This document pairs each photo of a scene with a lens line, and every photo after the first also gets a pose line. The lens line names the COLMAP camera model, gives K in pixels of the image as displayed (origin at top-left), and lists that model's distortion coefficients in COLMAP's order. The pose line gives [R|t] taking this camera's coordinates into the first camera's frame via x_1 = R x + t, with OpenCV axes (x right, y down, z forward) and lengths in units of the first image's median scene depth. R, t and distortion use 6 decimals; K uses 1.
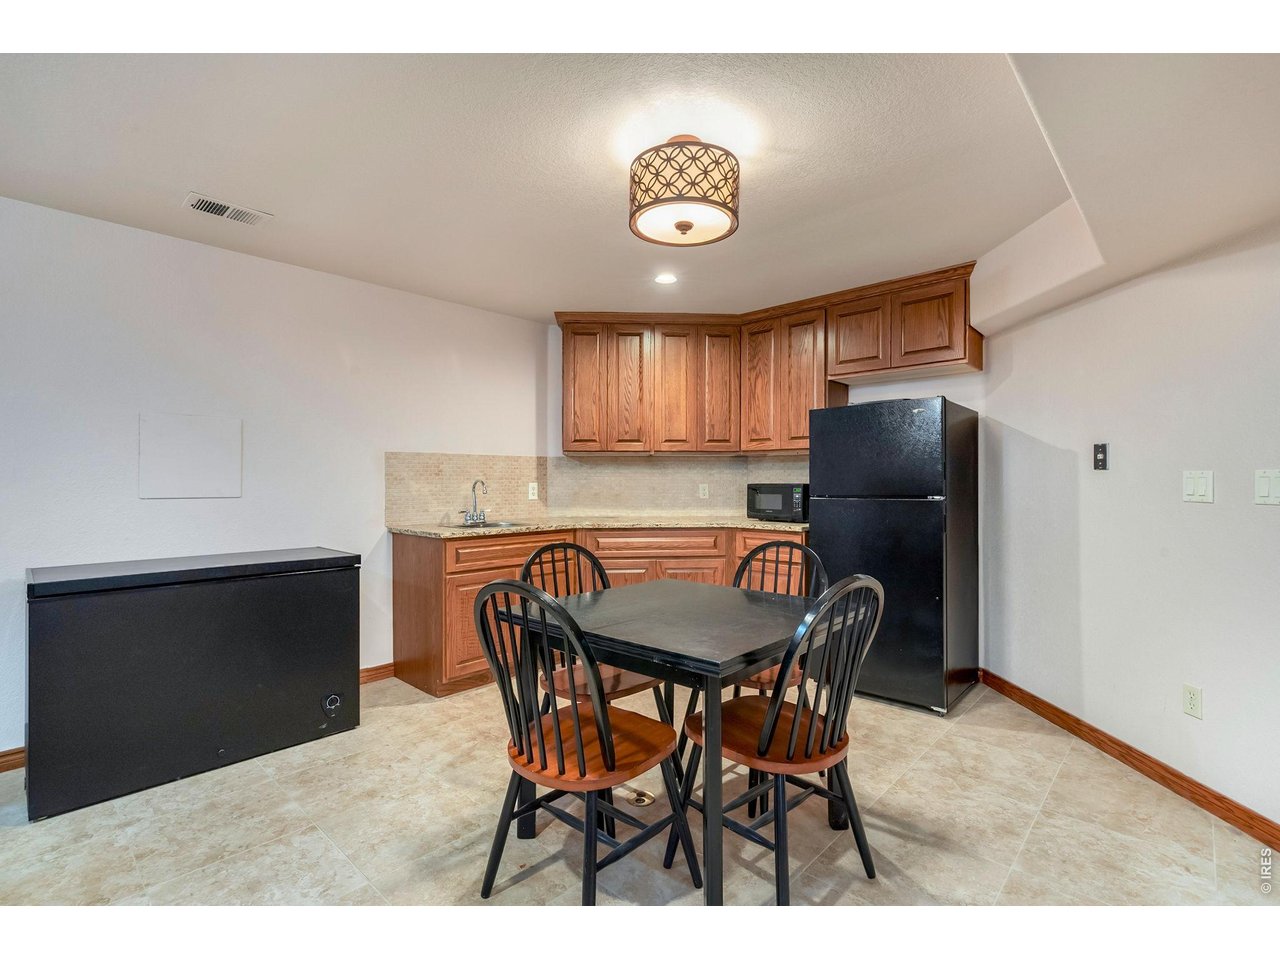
lens RADIAL K [[583.4, 0, 644.5], [0, 583.4, 481.0], [0, 0, 1]] dist [-0.002671, -0.000093]
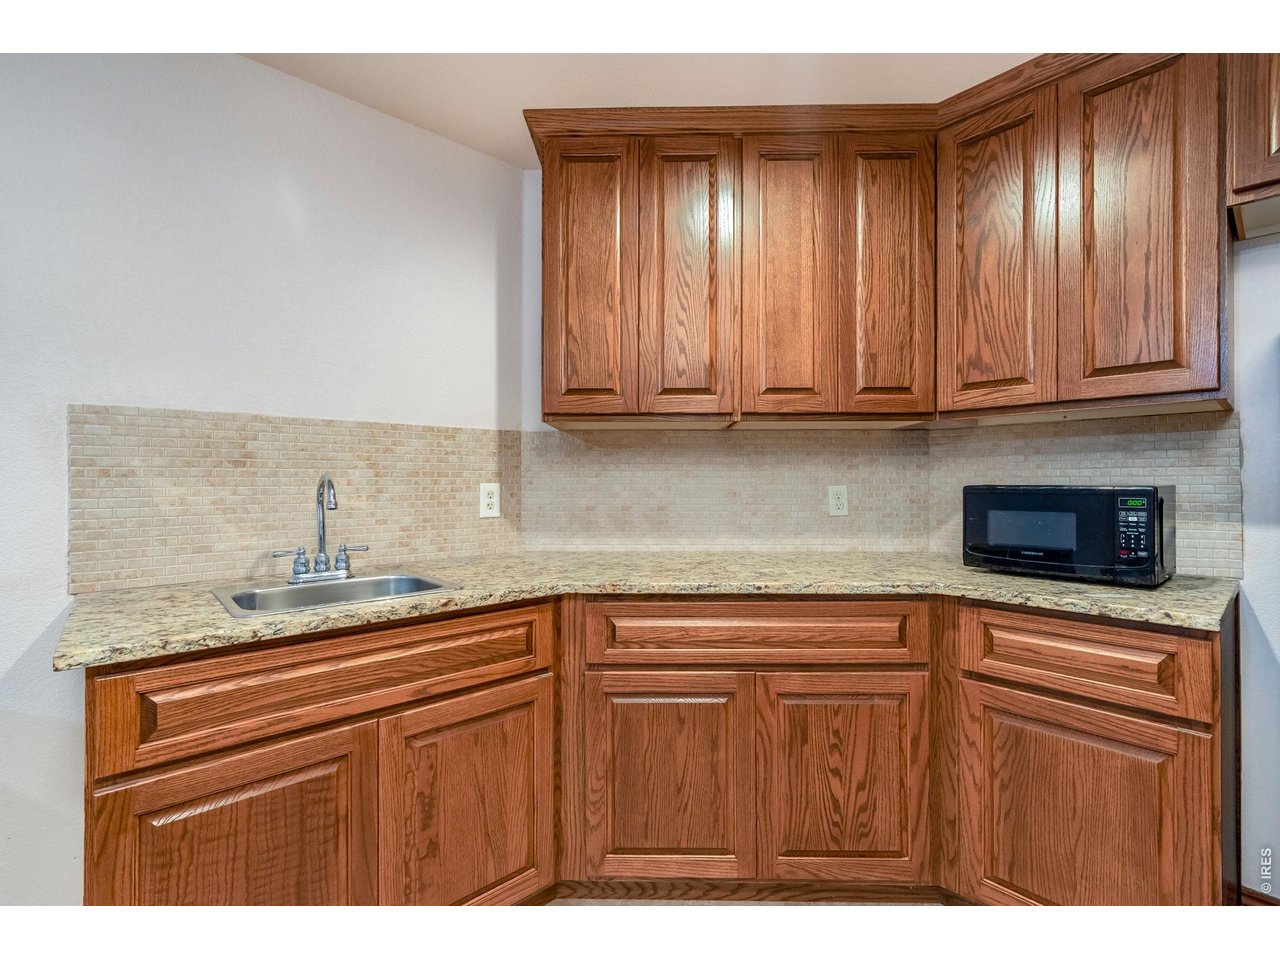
lens RADIAL K [[583.4, 0, 641.7], [0, 583.4, 481.1], [0, 0, 1]] dist [-0.002671, -0.000093]
pose [[0.996224, -0.000413, -0.086823, -0.022007], [0.000320, 0.999999, -0.001091, 0.001918], [0.086824, 0.001059, 0.996223, 0.546904]]
